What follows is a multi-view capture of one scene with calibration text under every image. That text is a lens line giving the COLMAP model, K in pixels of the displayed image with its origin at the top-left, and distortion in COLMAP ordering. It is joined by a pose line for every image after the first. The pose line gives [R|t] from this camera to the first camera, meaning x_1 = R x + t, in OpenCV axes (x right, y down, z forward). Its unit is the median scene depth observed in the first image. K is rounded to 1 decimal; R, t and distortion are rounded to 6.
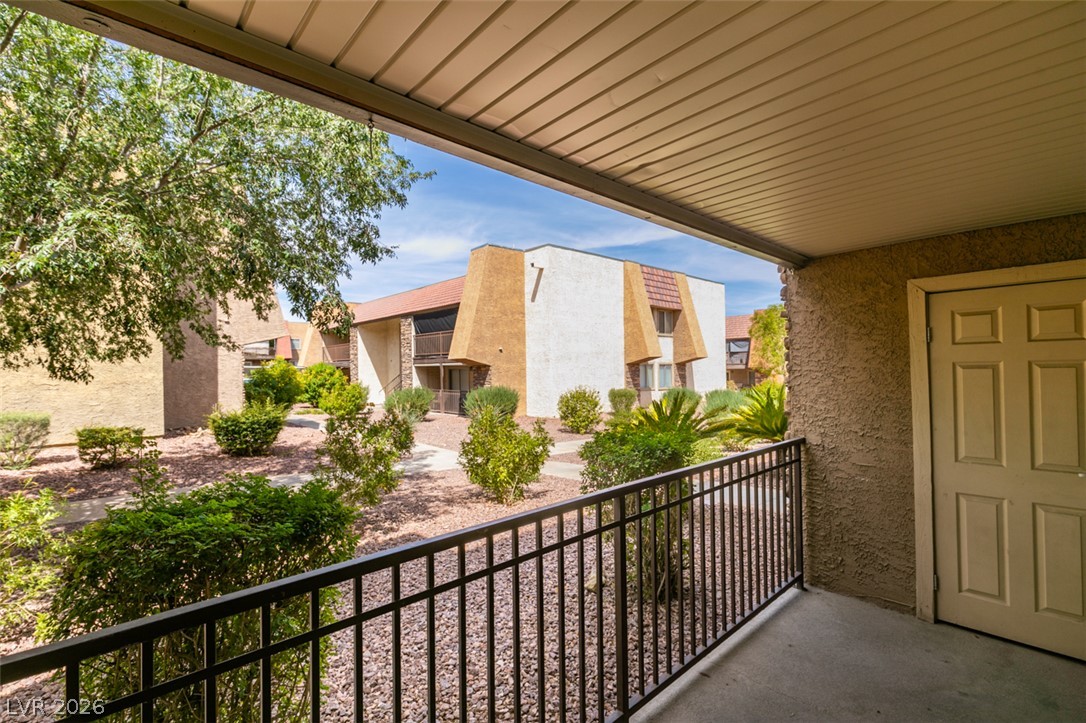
lens RADIAL K [[480.0, 0, 537.0], [0, 480.0, 357.6], [0, 0, 1]] dist [0.000385, -0.000611]
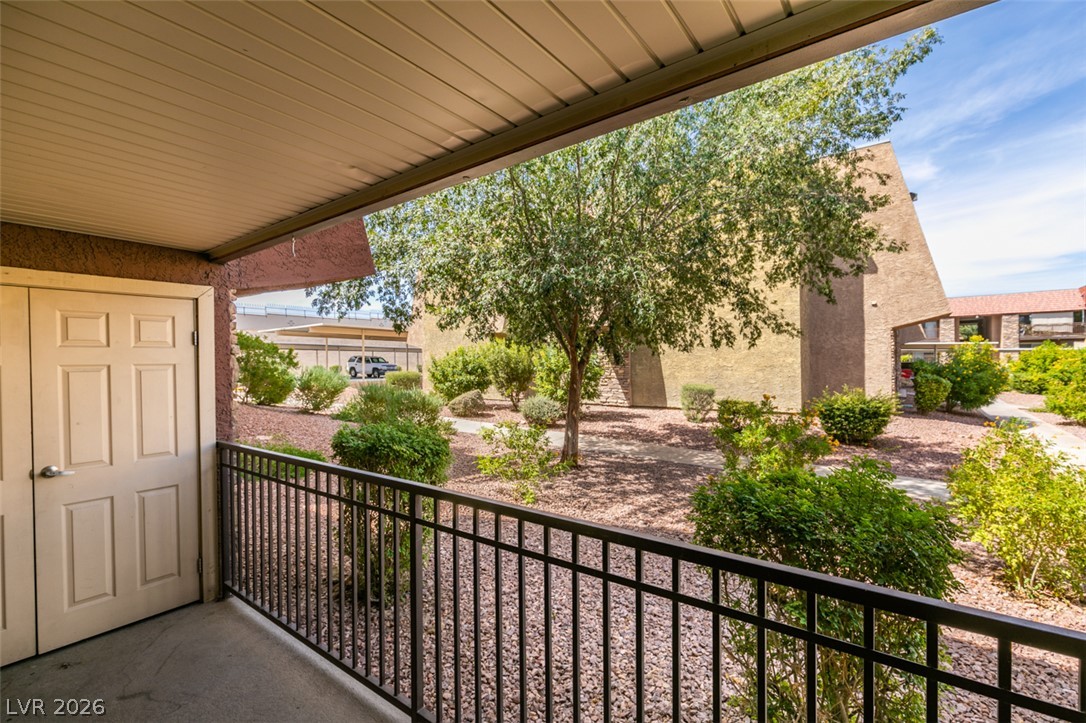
lens RADIAL K [[480.0, 0, 538.3], [0, 480.0, 366.7], [0, 0, 1]] dist [0.000385, -0.000611]
pose [[0.177472, 0.022734, -0.983863, 0.246321], [0.031089, 0.999105, 0.028695, 0.001675], [0.983635, -0.035680, 0.176607, 0.224757]]
